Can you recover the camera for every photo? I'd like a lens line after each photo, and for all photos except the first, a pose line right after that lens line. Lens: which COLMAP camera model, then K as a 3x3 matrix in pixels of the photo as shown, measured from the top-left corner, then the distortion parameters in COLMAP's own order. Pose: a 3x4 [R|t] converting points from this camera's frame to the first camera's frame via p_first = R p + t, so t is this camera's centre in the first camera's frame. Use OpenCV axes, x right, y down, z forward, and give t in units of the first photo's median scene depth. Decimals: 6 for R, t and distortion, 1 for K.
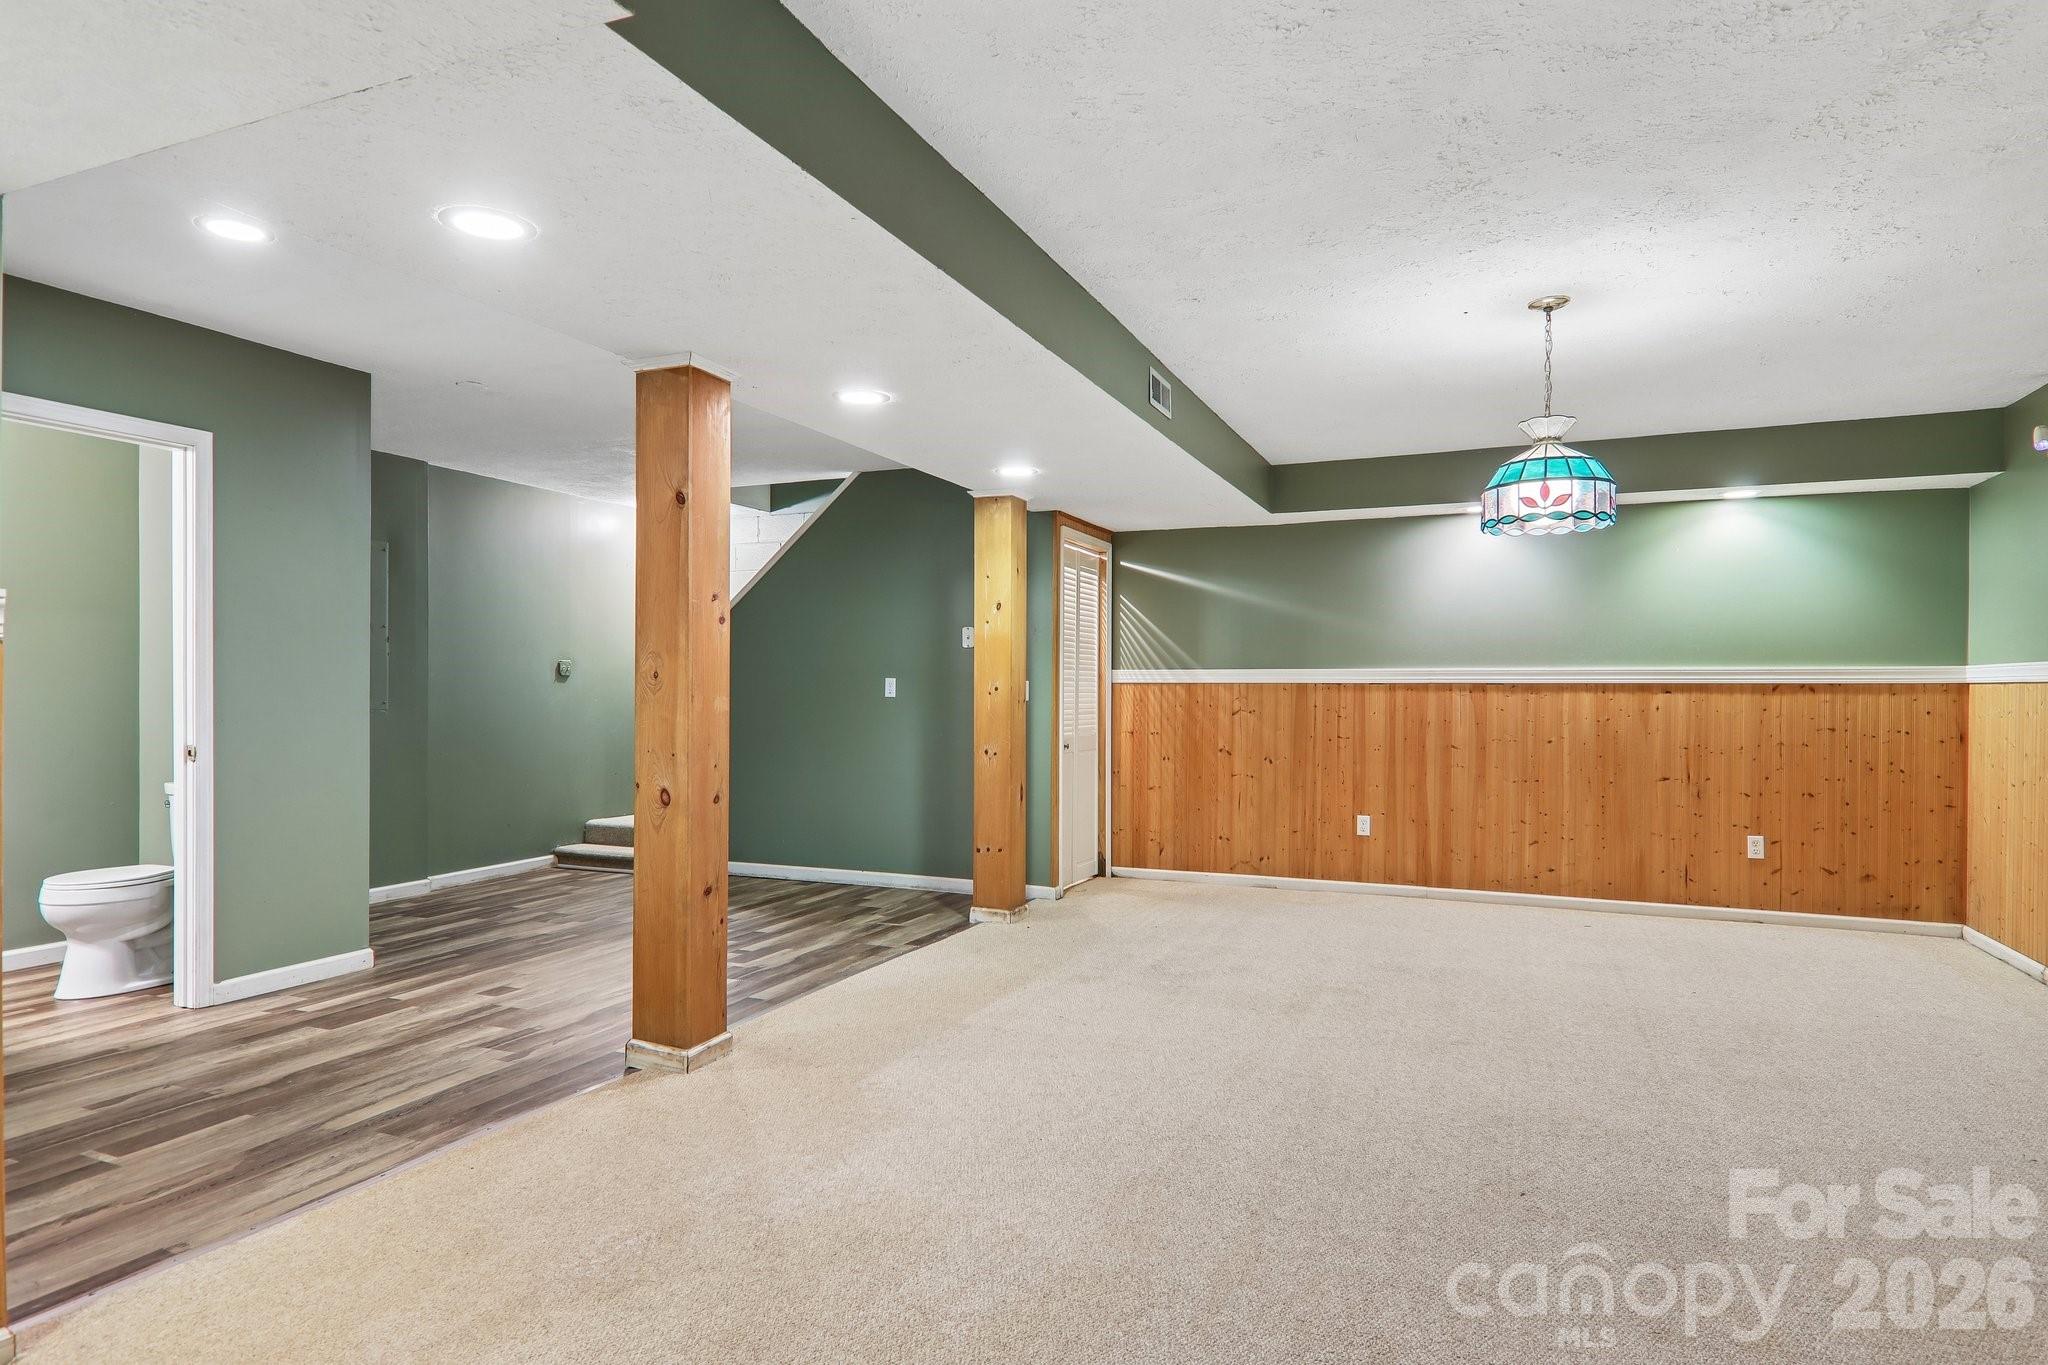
lens RADIAL K [[1147.3, 0, 1038.6], [0, 1147.3, 715.2], [0, 0, 1]] dist [0.006277, -0.000968]
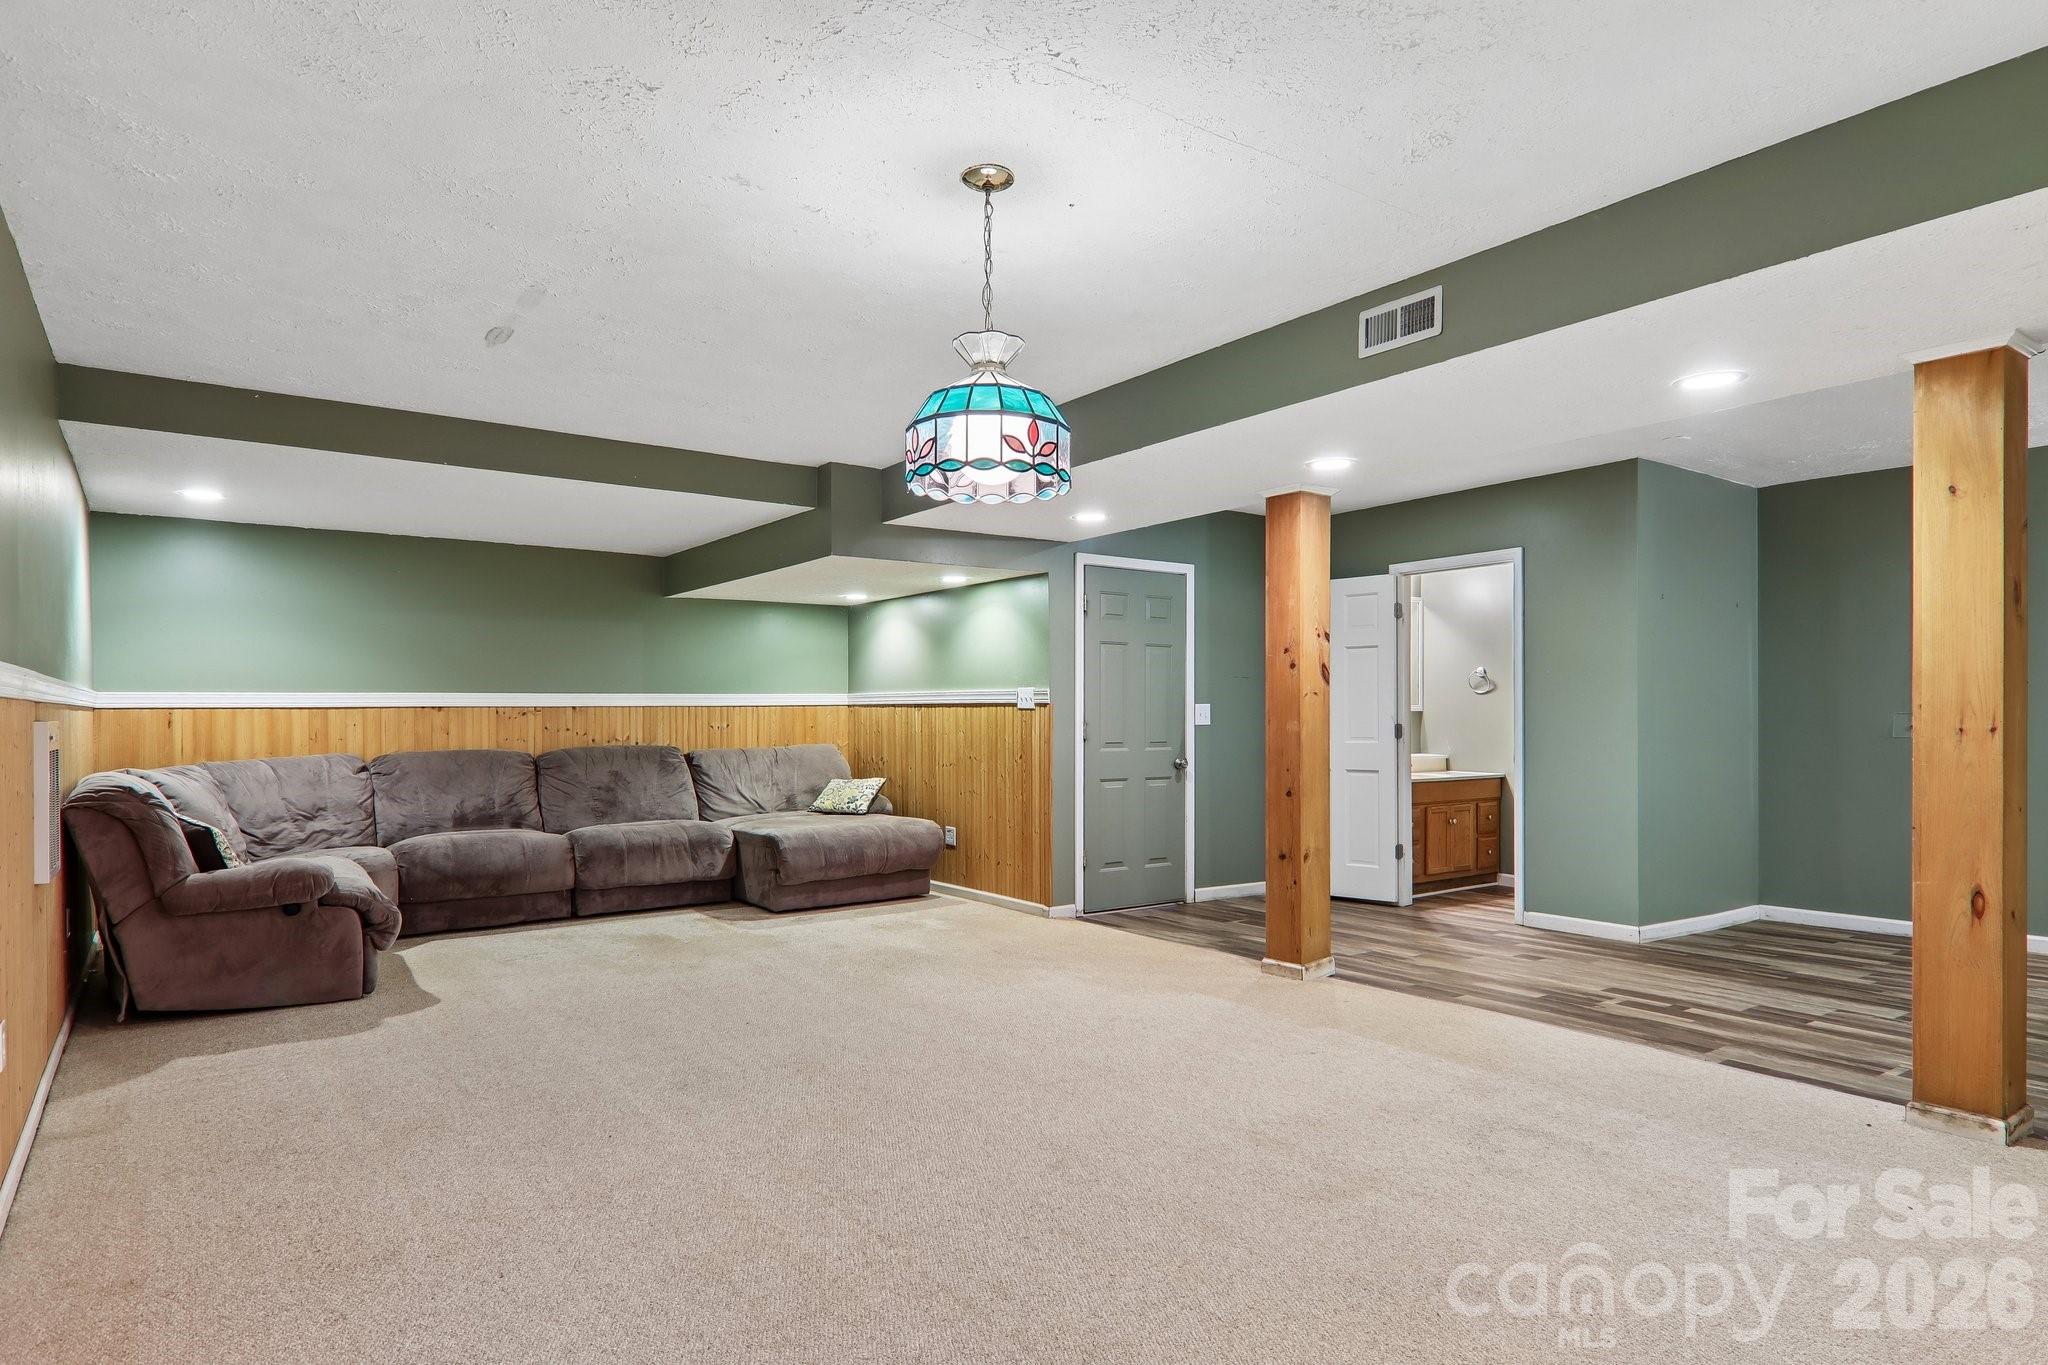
lens RADIAL K [[1147.3, 0, 1038.6], [0, 1147.3, 715.2], [0, 0, 1]] dist [0.006277, -0.000968]
pose [[-0.490507, -0.005451, -0.871420, 1.071499], [-0.028256, 0.999554, 0.009652, -0.026824], [0.870979, 0.029358, -0.490442, 1.385222]]
